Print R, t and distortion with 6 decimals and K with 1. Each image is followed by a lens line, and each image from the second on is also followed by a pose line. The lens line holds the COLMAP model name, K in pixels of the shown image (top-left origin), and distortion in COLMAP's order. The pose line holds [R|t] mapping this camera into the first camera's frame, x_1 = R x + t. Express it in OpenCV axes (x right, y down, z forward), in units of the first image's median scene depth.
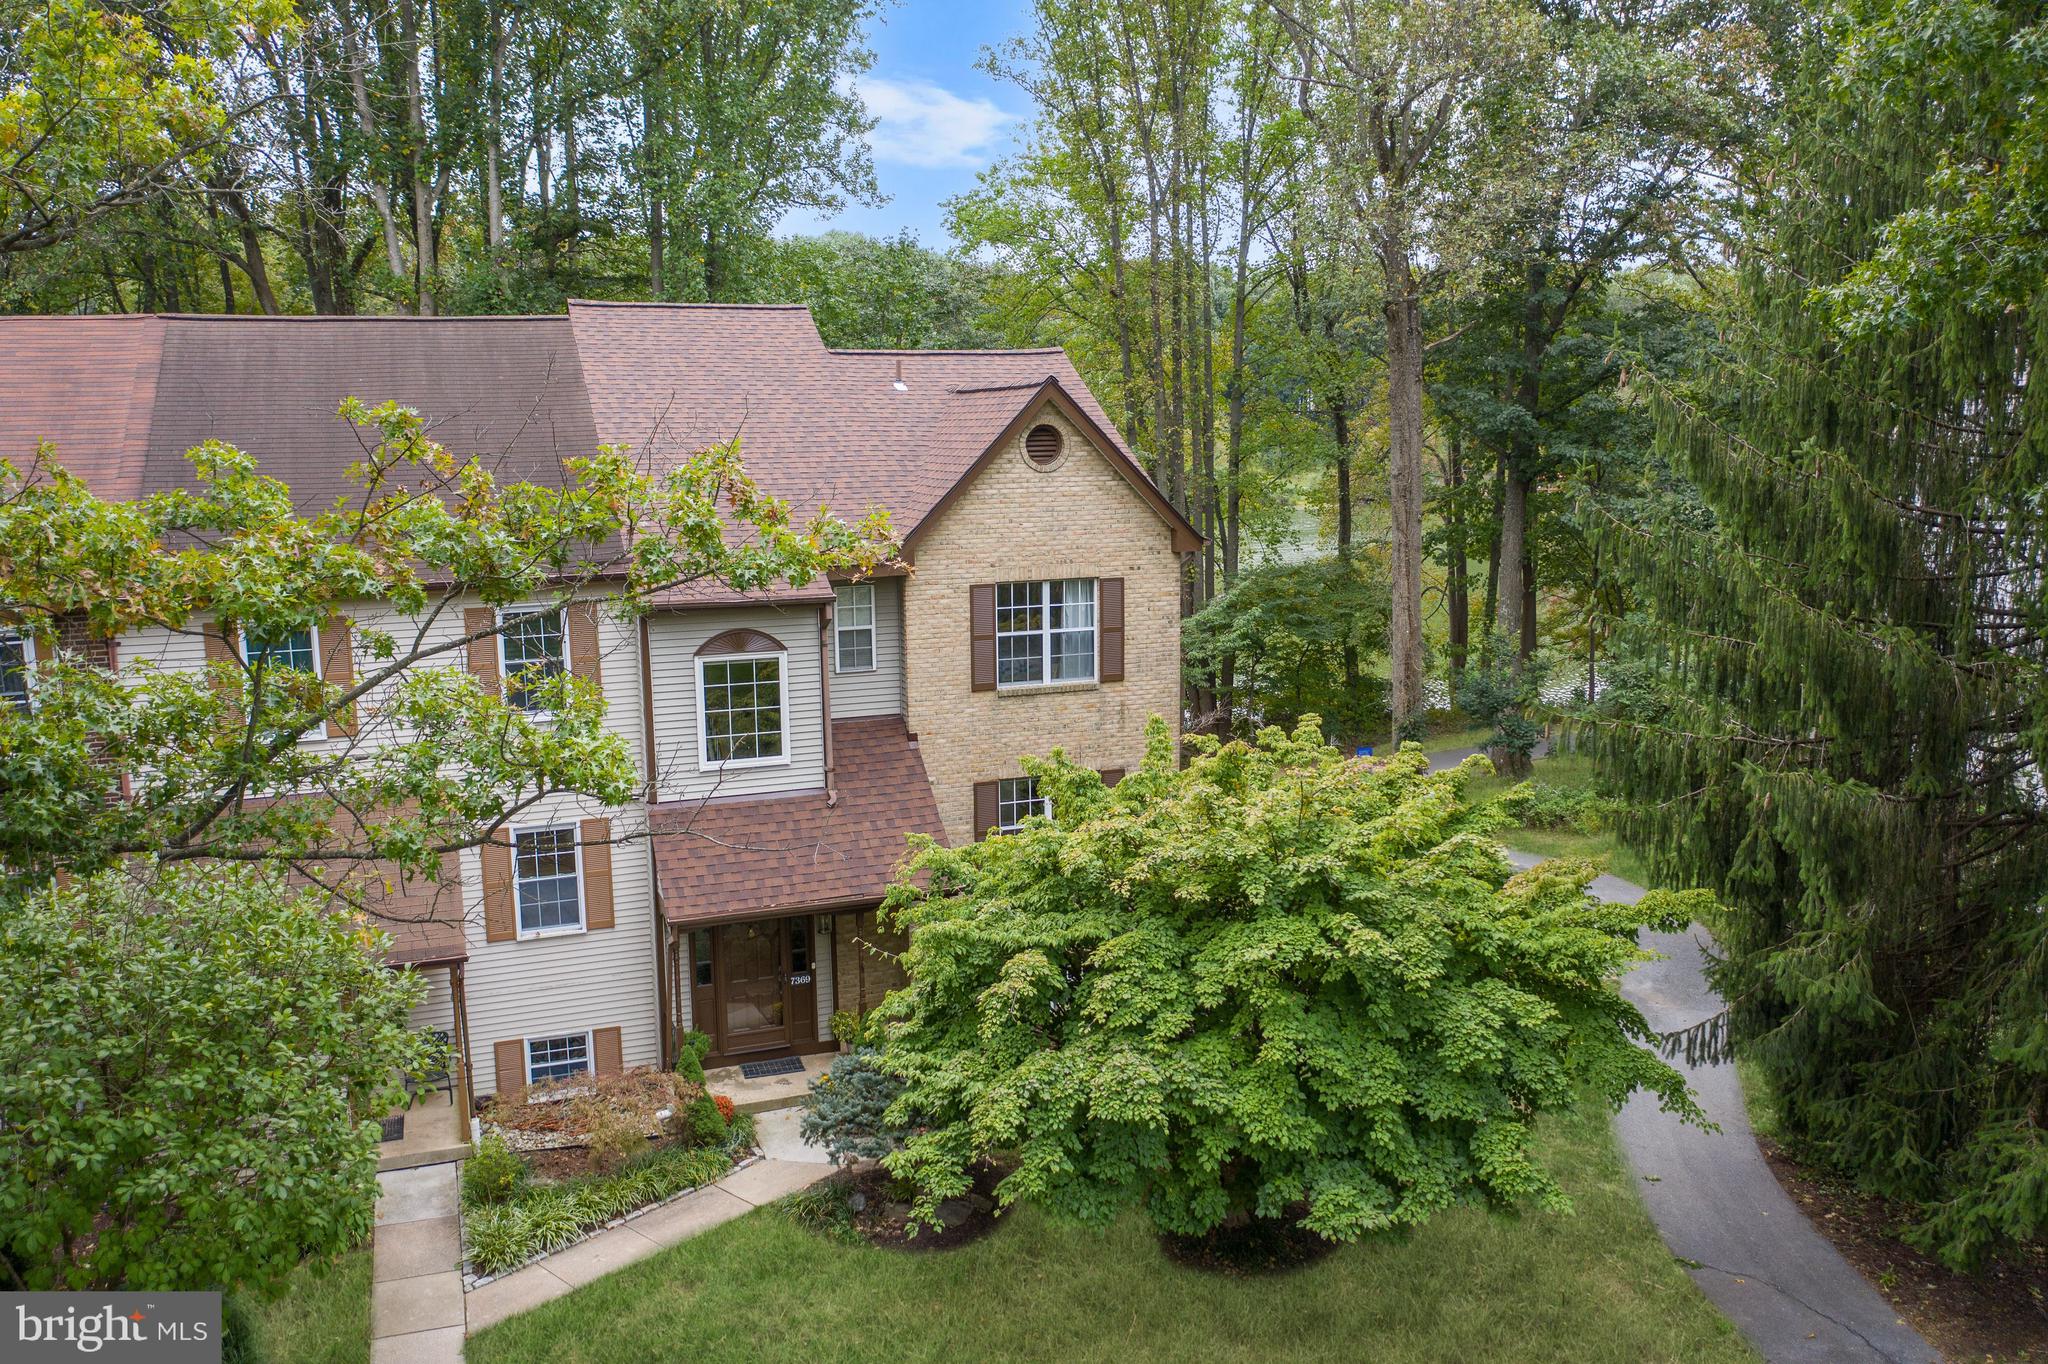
lens RADIAL K [[1607.9, 0, 1020.6], [0, 1607.9, 681.1], [0, 0, 1]] dist [-0.014557, 0.001249]
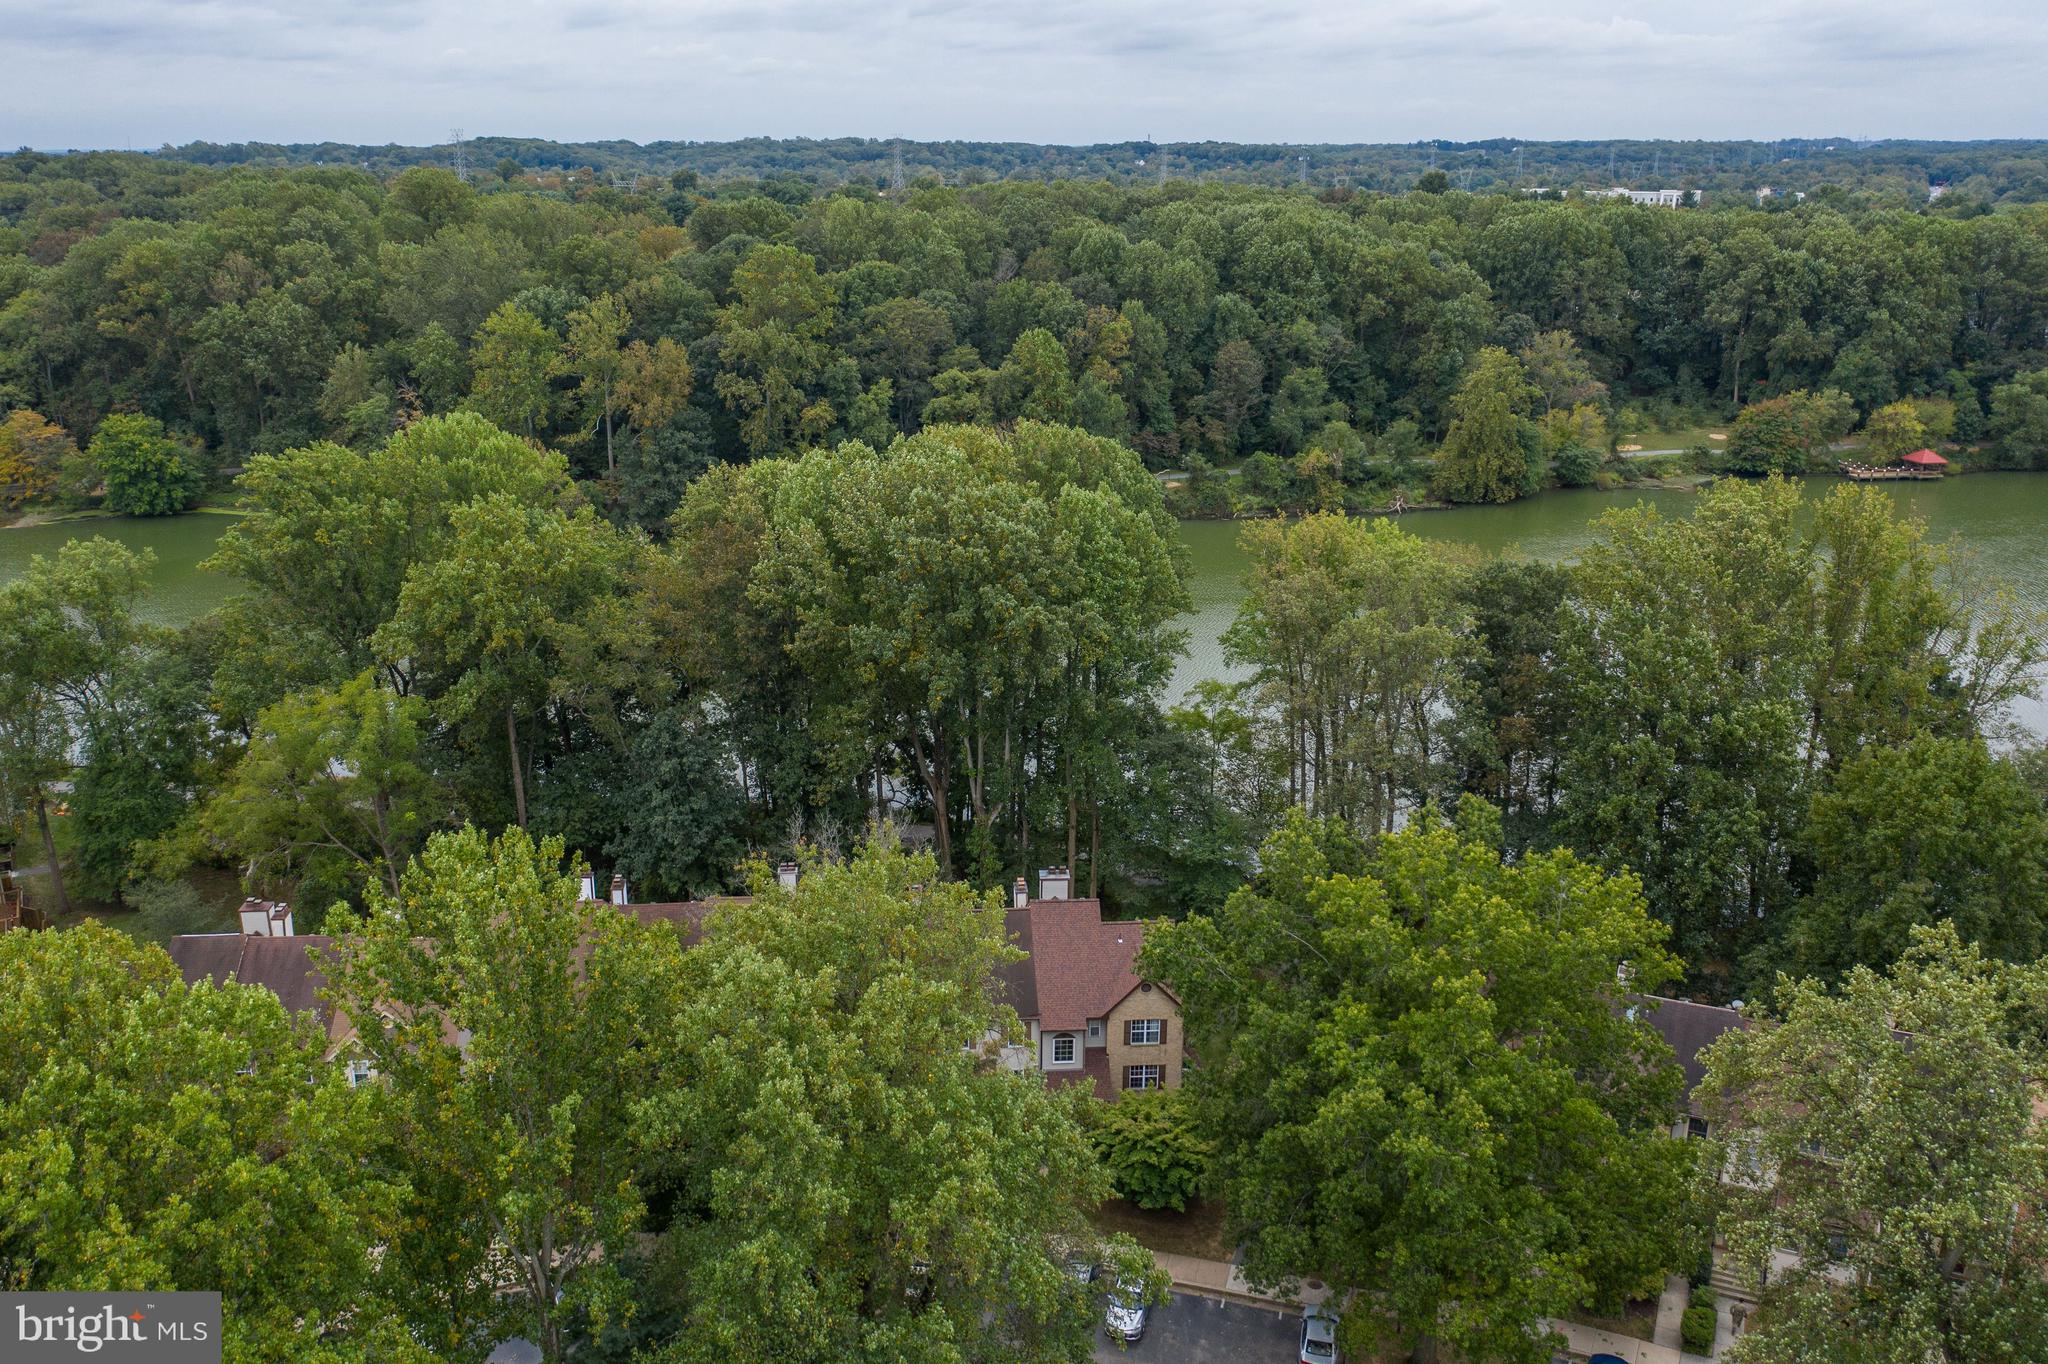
lens RADIAL K [[1630.5, 0, 1014.4], [0, 1630.5, 685.2], [0, 0, 1]] dist [-0.012608, -0.004030]
pose [[0.959693, 0.106765, -0.259983, 0.678325], [-0.068396, 0.985947, 0.152416, -1.502189], [0.272602, -0.128491, 0.953508, -2.842722]]
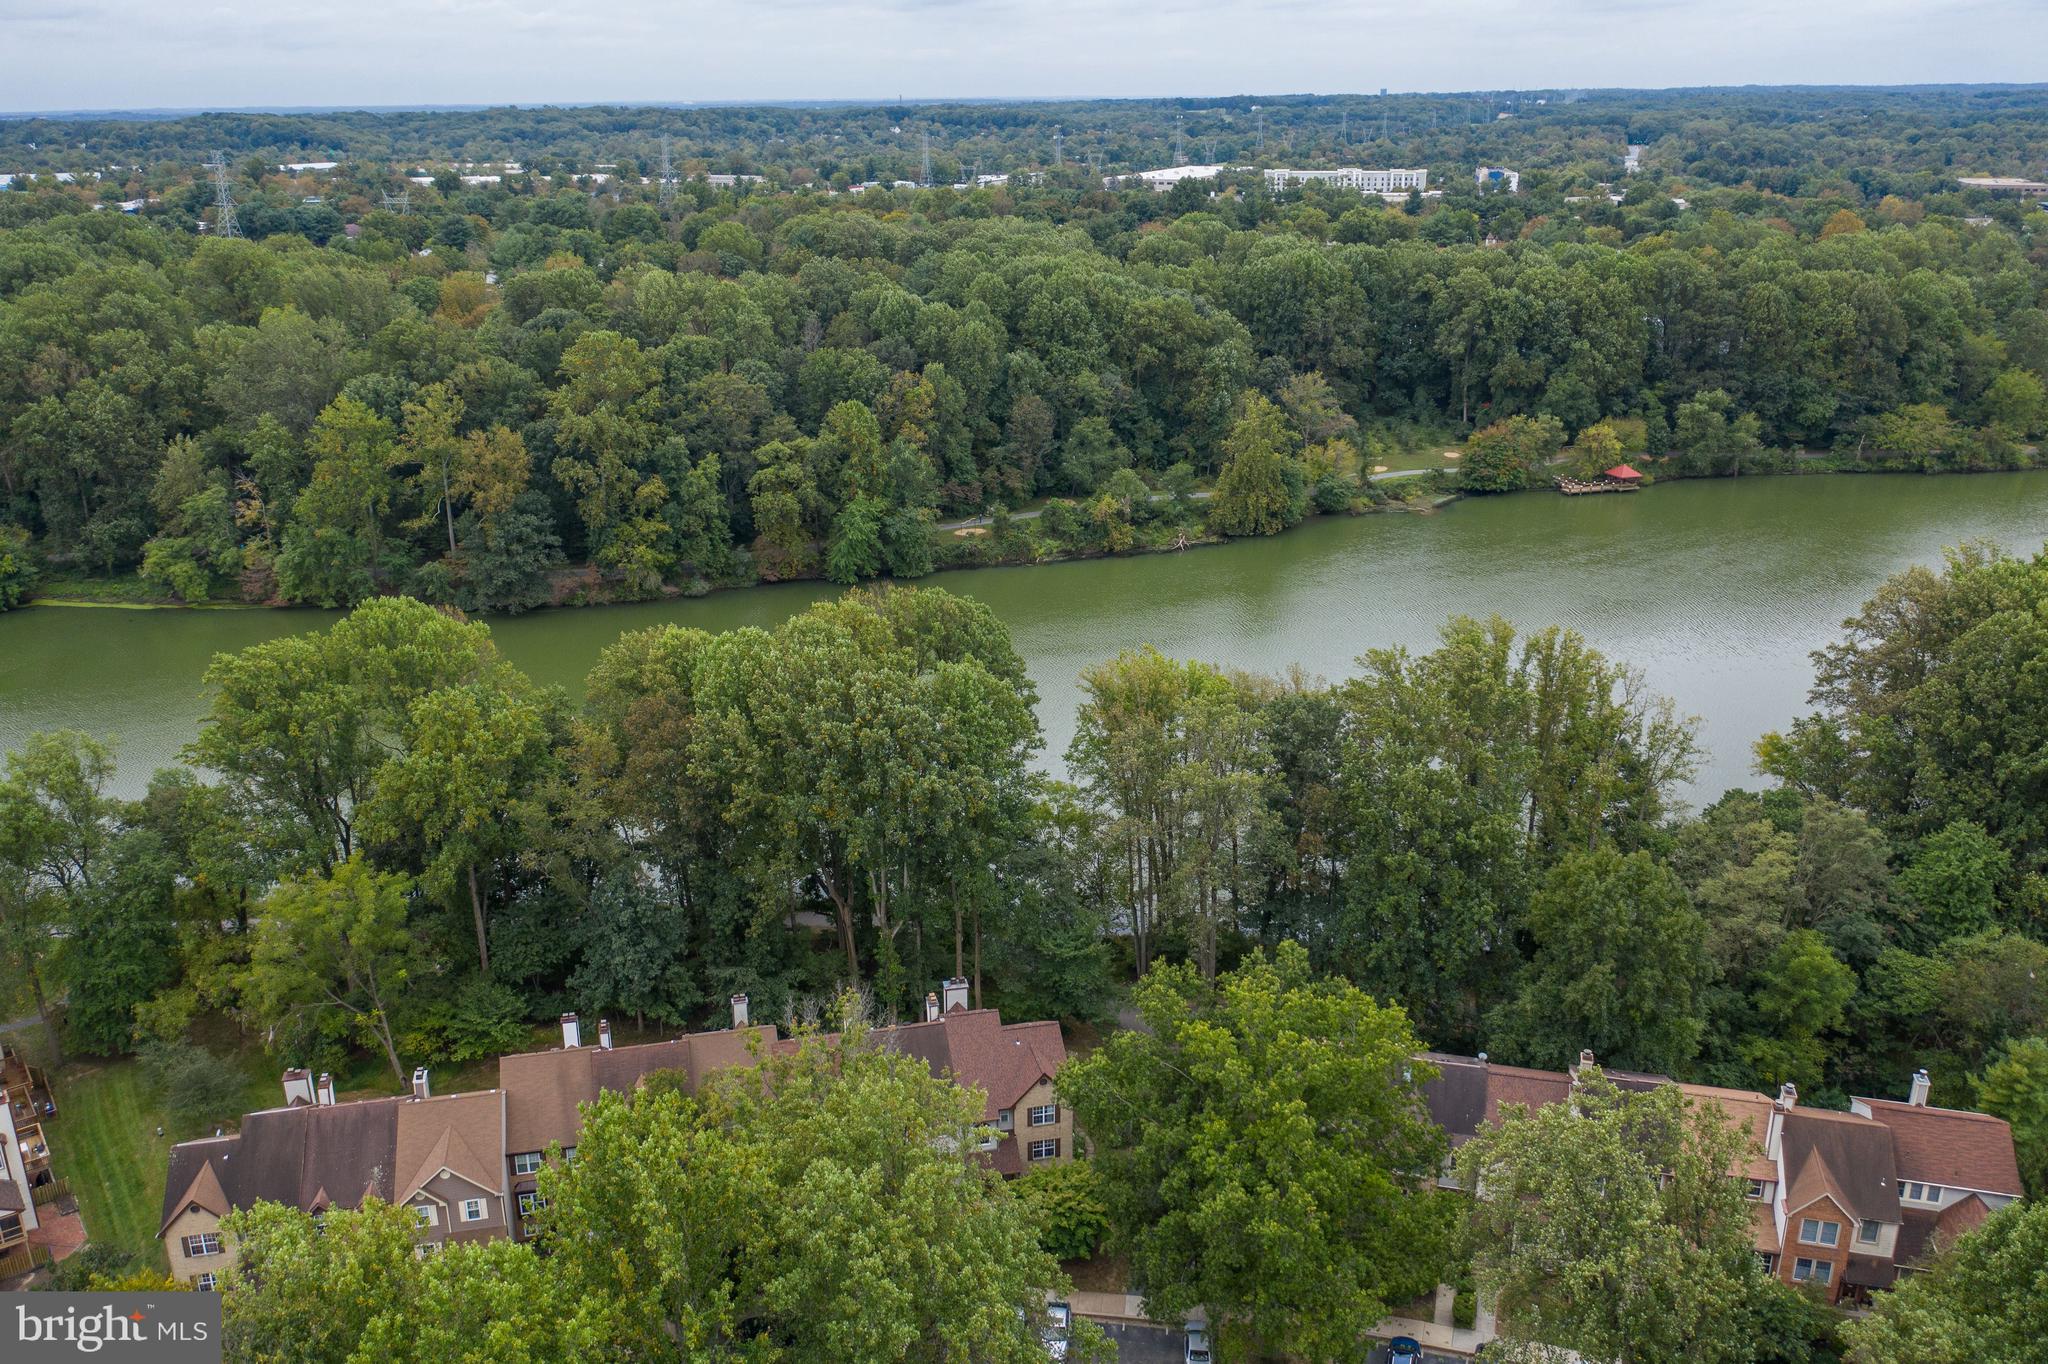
lens RADIAL K [[1607.9, 0, 1020.6], [0, 1607.9, 681.1], [0, 0, 1]] dist [-0.014557, 0.001249]
pose [[0.990812, 0.055781, -0.123208, 0.507309], [-0.034200, 0.984714, 0.170786, -2.306528], [0.130851, -0.165004, 0.977574, -3.806298]]
